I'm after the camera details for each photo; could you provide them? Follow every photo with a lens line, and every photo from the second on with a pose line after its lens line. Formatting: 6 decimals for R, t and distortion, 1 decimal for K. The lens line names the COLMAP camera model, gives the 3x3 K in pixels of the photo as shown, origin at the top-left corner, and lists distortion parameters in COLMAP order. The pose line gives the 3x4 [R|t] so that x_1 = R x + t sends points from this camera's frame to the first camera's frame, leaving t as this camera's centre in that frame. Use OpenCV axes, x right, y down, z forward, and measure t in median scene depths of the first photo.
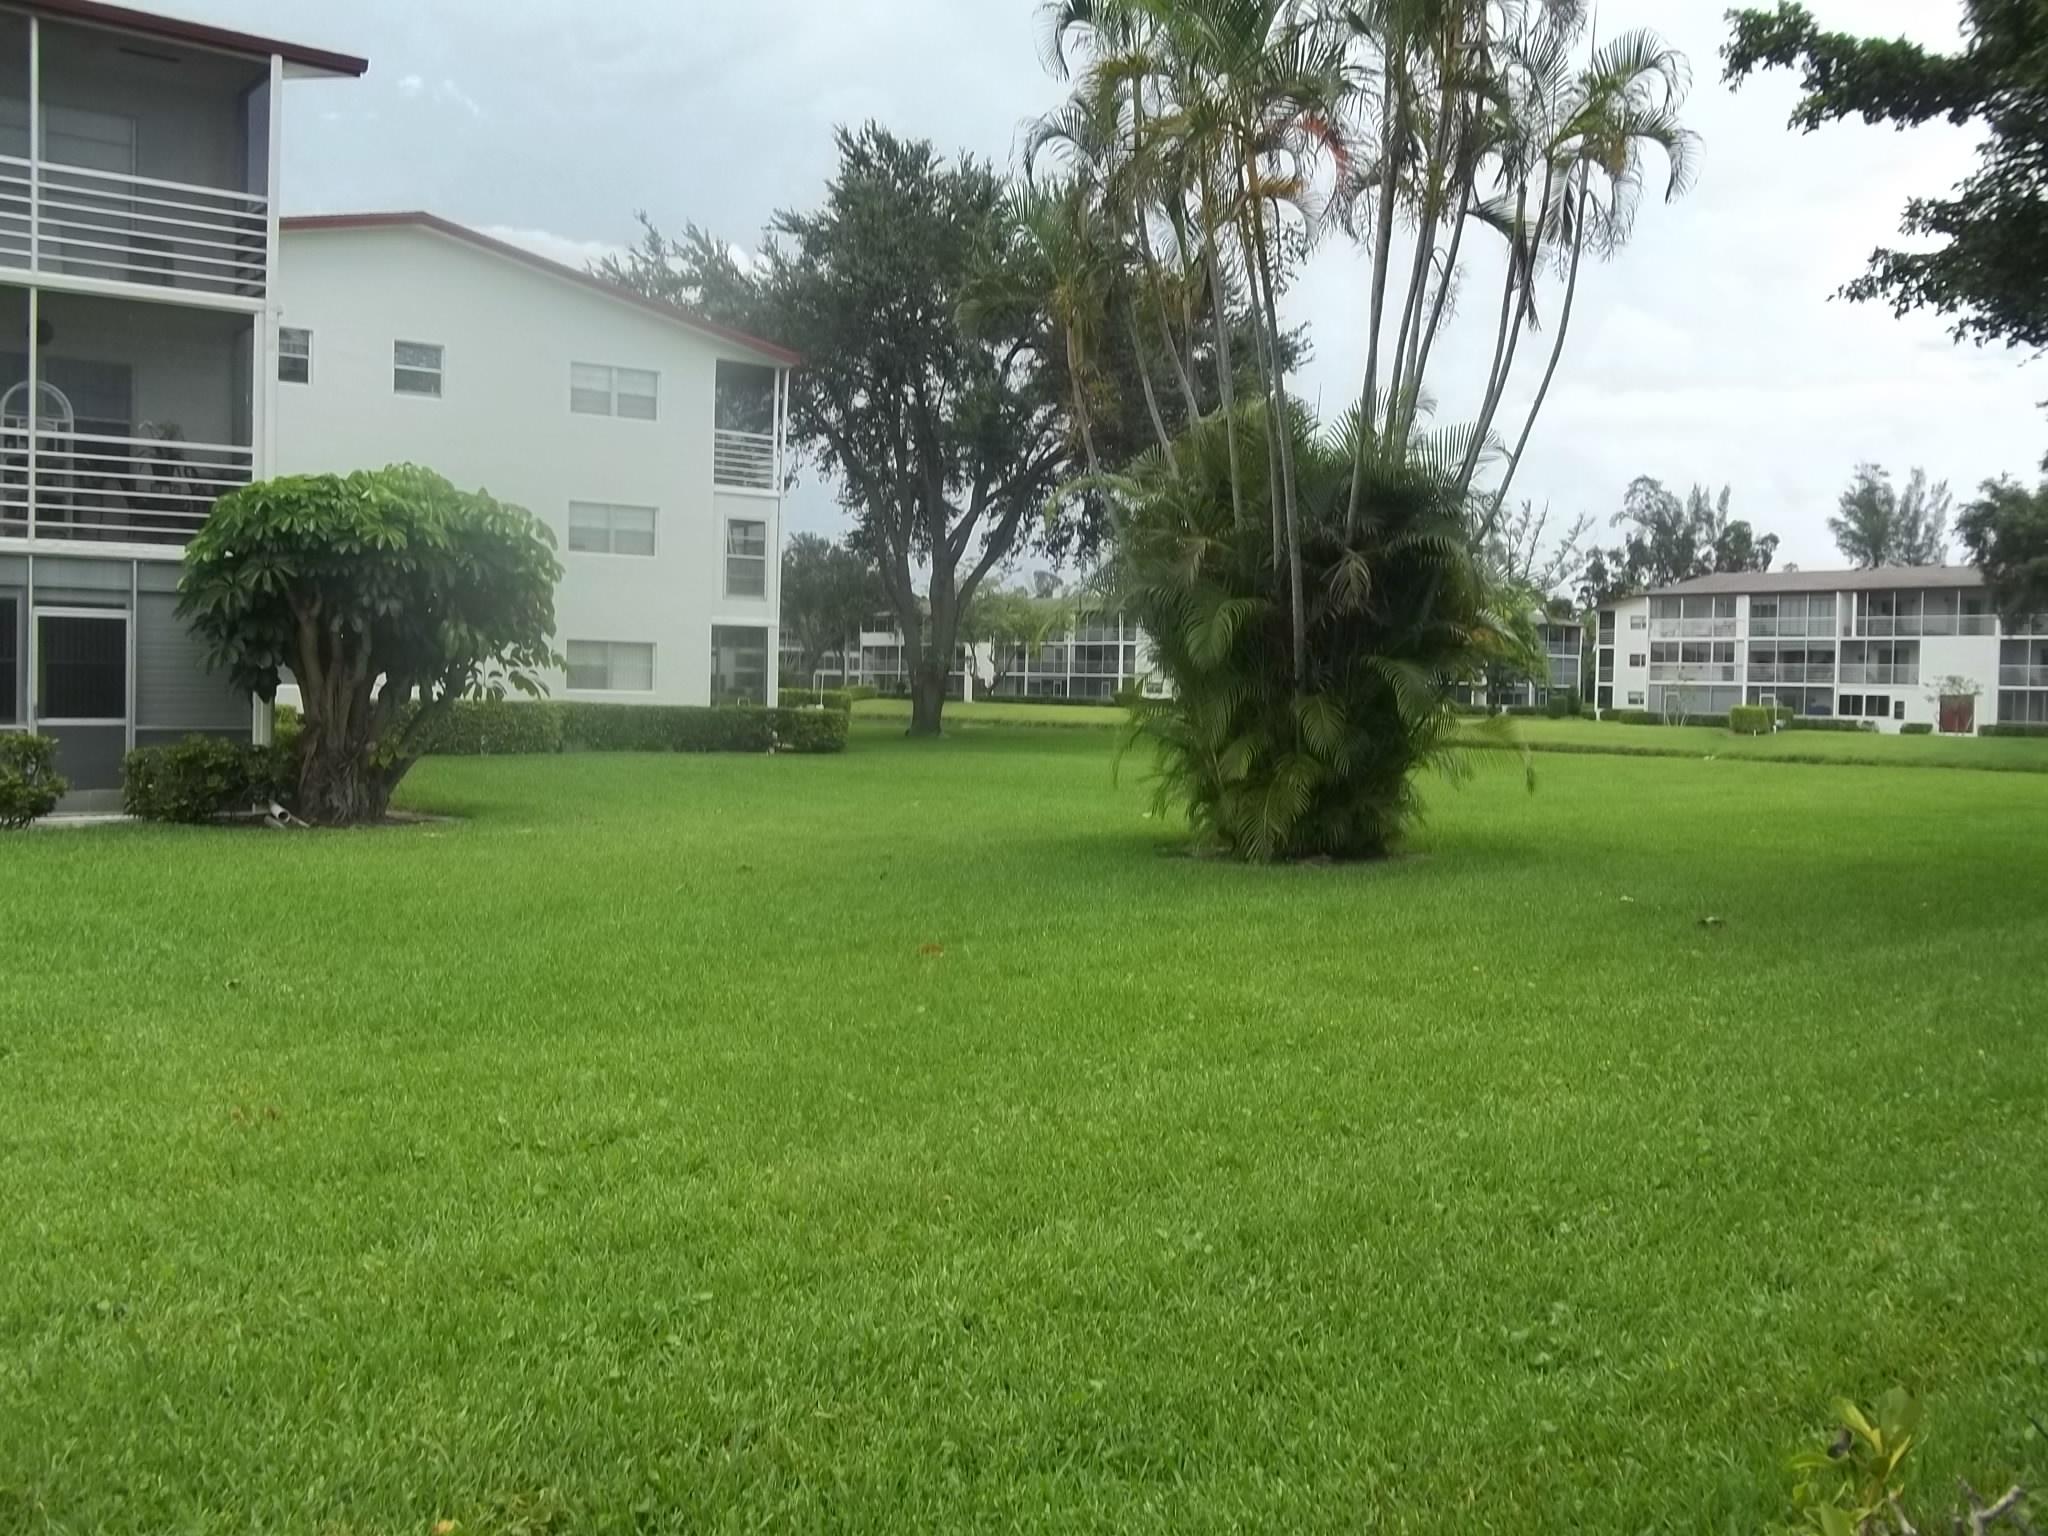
lens RADIAL K [[1938.4, 0, 1022.1], [0, 1938.4, 772.6], [0, 0, 1]] dist [-0.016336, 0.000000]
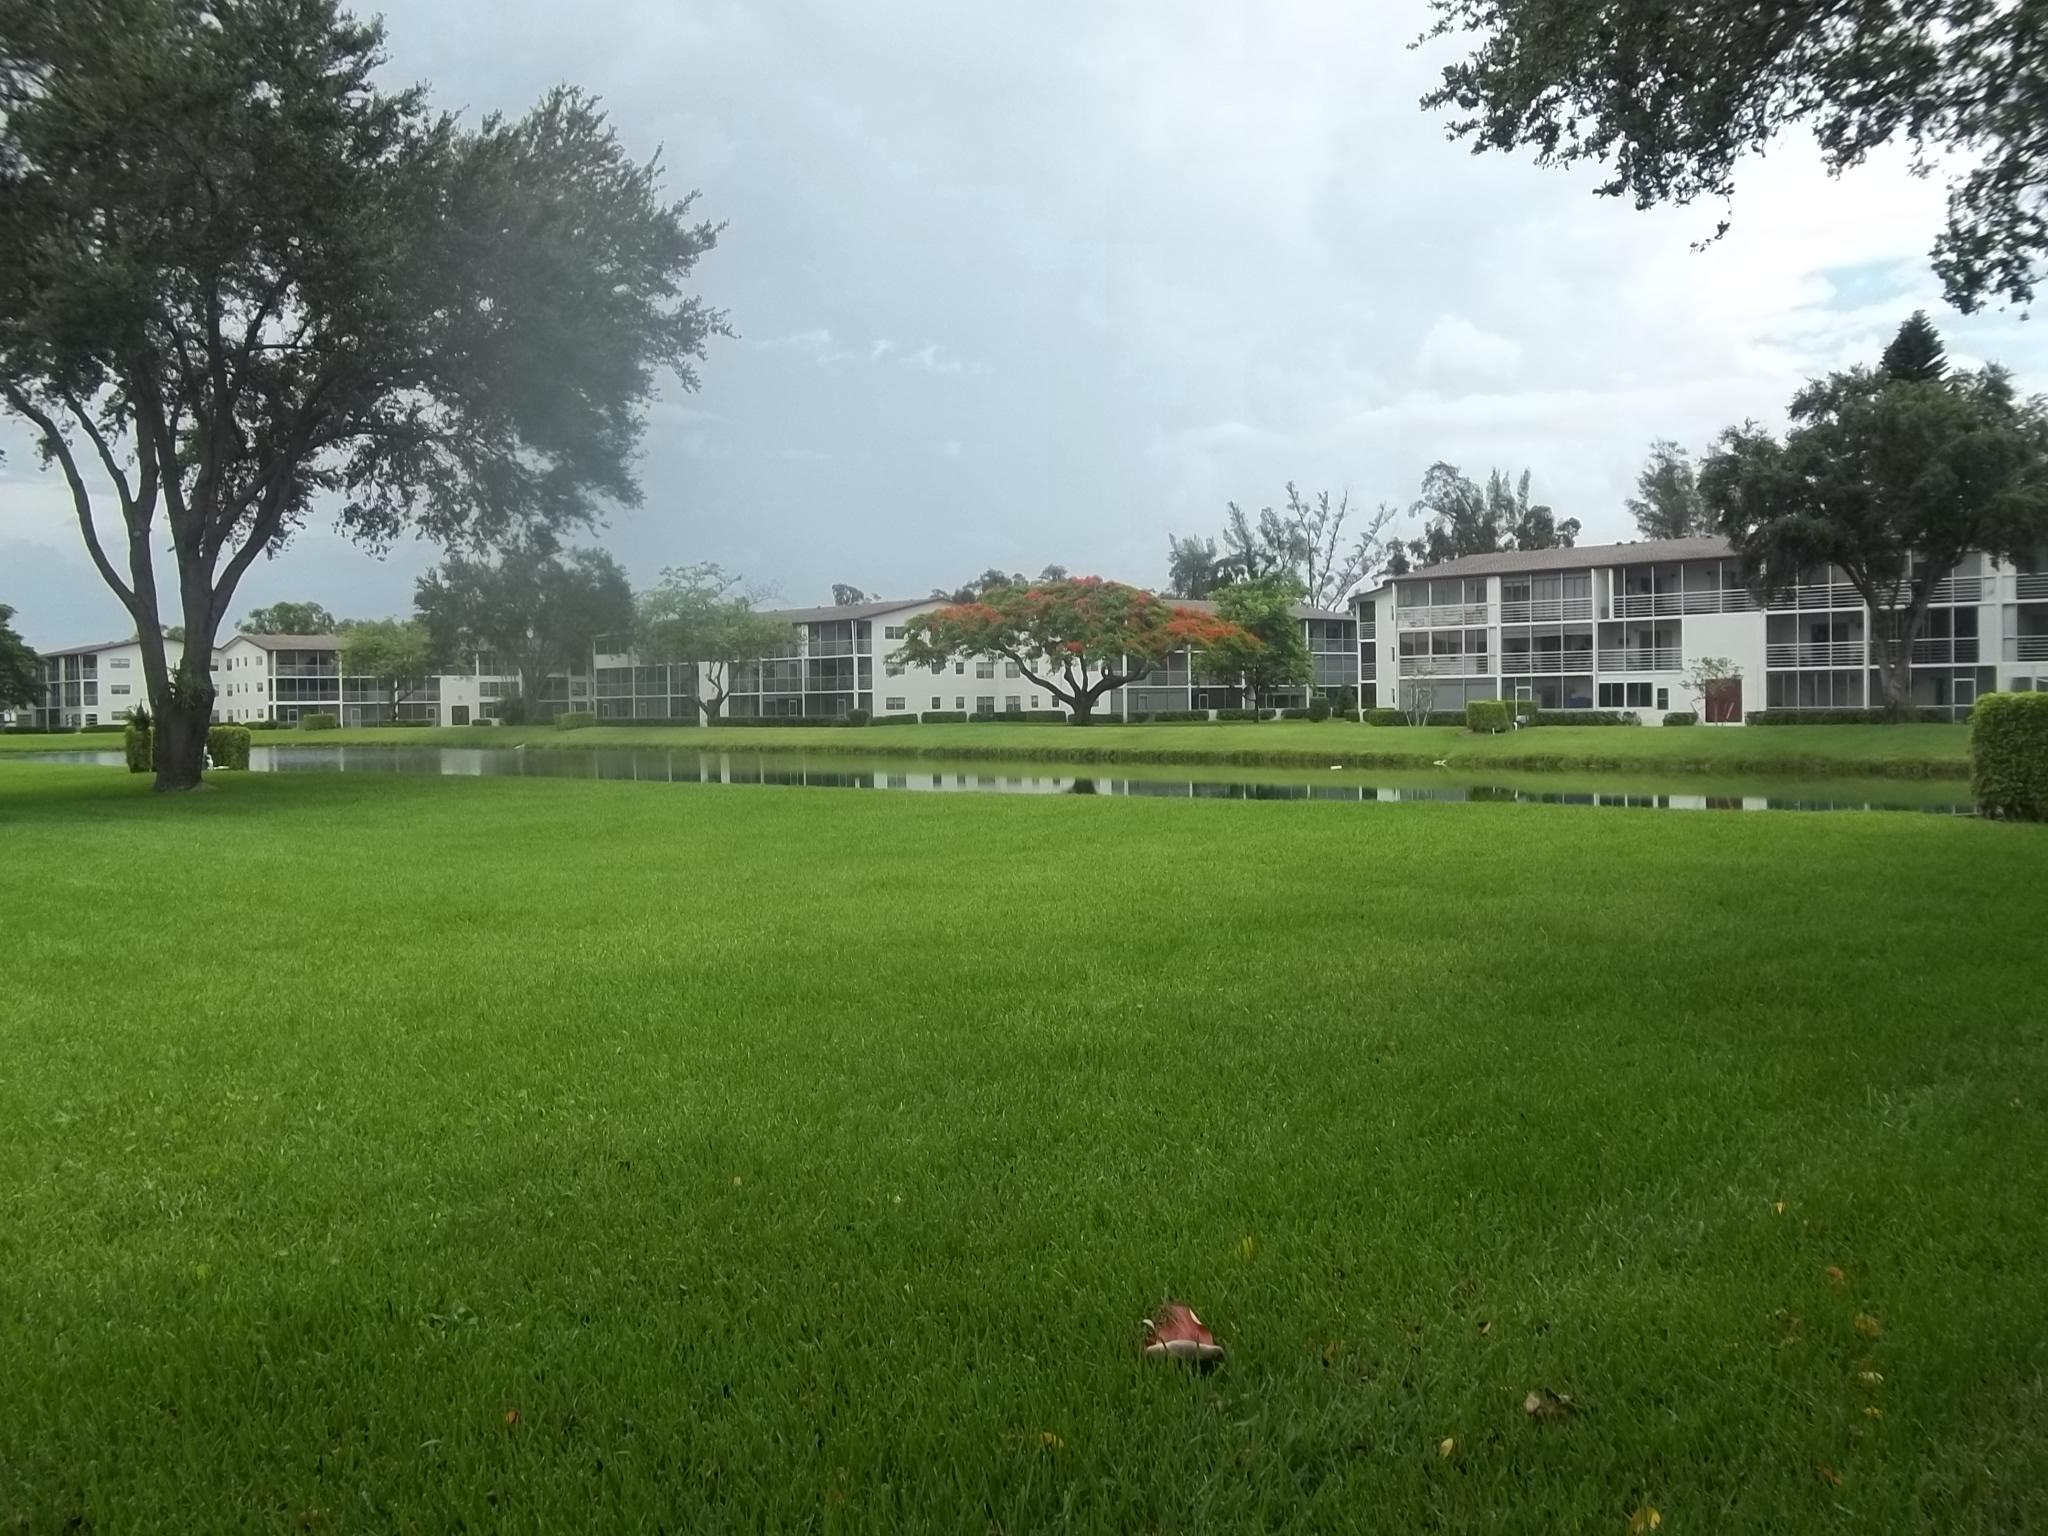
lens RADIAL K [[1938.4, 0, 1025.5], [0, 1938.4, 764.9], [0, 0, 1]] dist [-0.016336, 0.000000]
pose [[0.996975, -0.038697, 0.067400, 0.091050], [0.039518, 0.999160, -0.010881, -0.003495], [-0.066922, 0.013512, 0.997667, 0.119522]]
